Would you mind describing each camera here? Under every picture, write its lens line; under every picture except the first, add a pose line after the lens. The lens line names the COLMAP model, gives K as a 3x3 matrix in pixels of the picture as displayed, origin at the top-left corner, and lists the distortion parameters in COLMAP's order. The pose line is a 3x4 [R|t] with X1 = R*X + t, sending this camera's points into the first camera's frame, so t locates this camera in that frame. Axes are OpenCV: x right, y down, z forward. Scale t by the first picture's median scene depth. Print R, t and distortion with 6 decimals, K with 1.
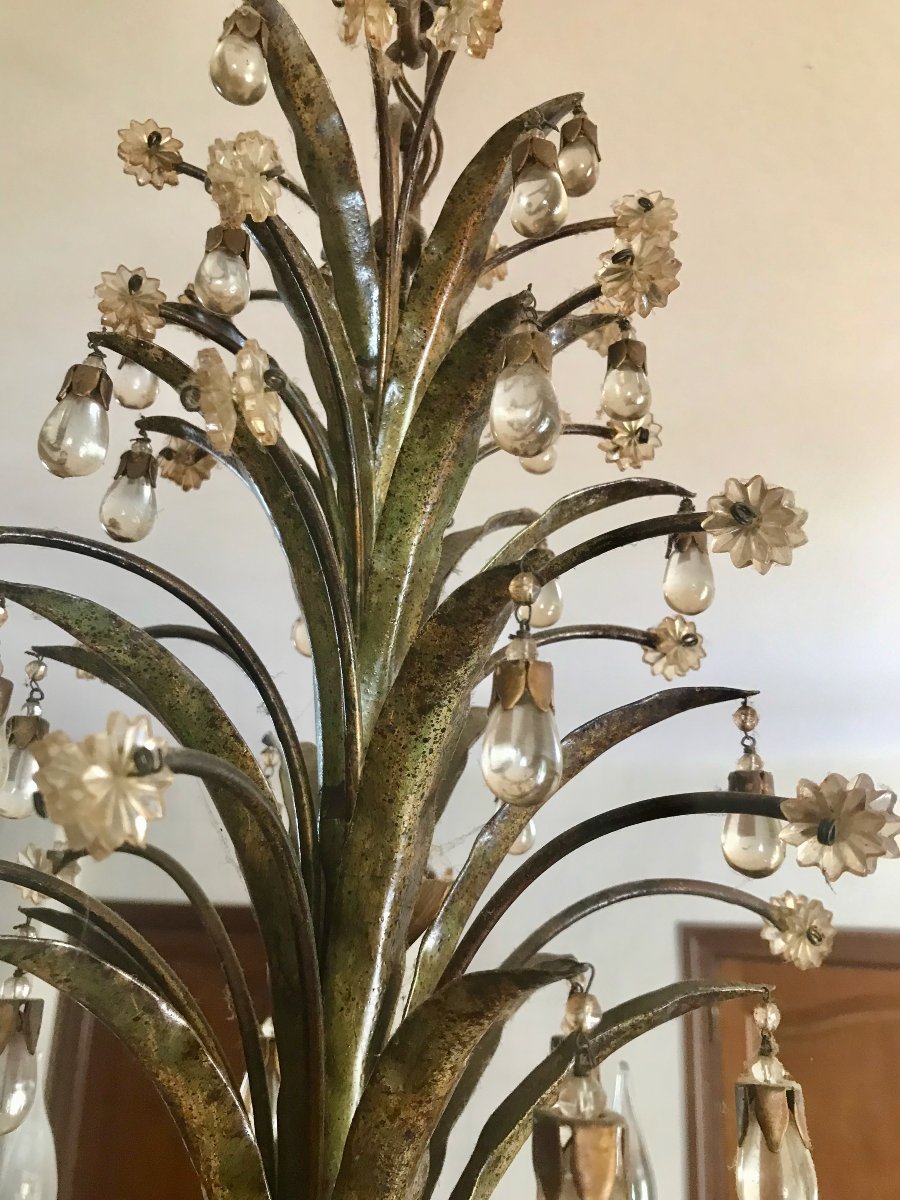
lens RADIAL K [[1016.6, 0, 450.0], [0, 1016.6, 600.0], [0, 0, 1]] dist [-0.001997, -0.007930]
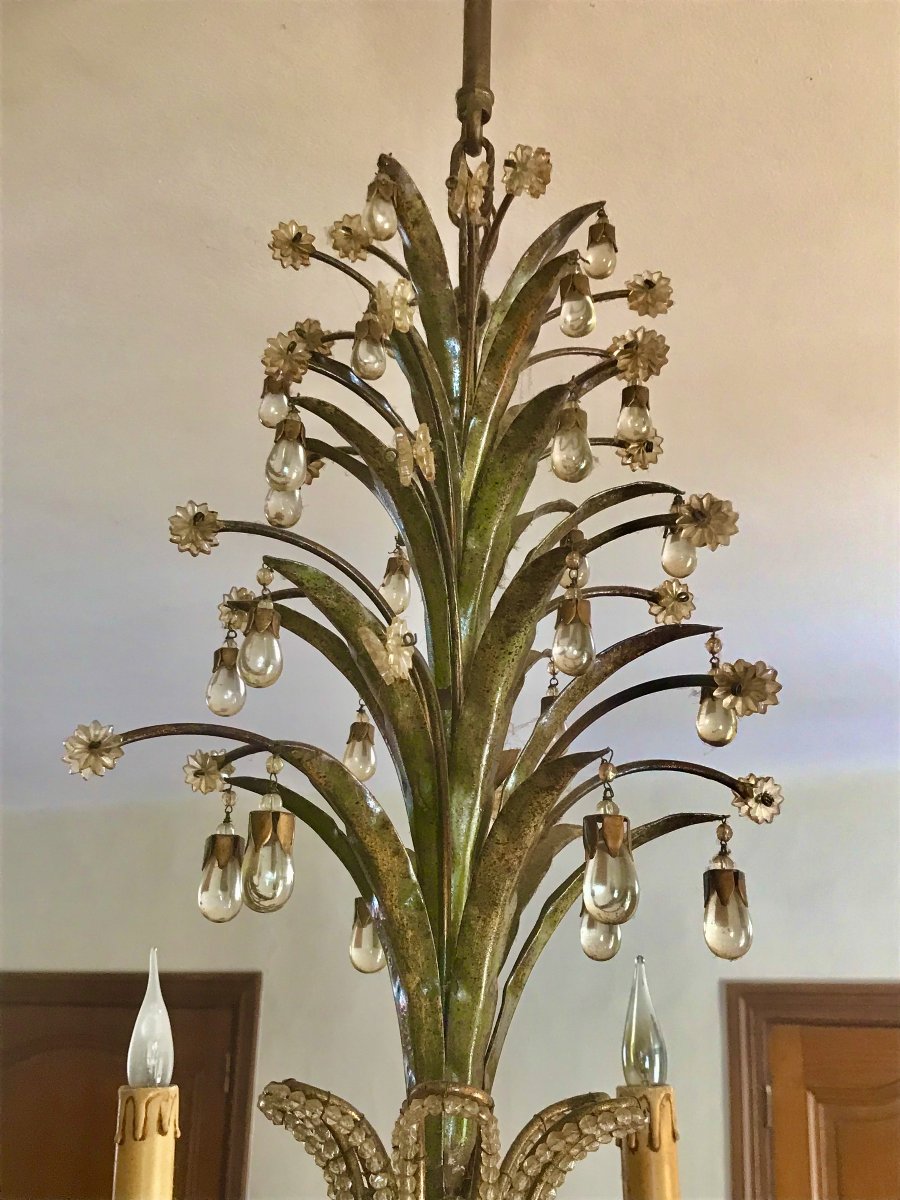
lens RADIAL K [[1485.5, 0, 450.0], [0, 1485.5, 600.0], [0, 0, 1]] dist [0.138670, -0.509164]
pose [[0.999528, -0.005075, 0.030311, -0.165269], [0.004564, 0.999846, 0.016929, 0.009765], [-0.030392, -0.016783, 0.999397, -1.189871]]
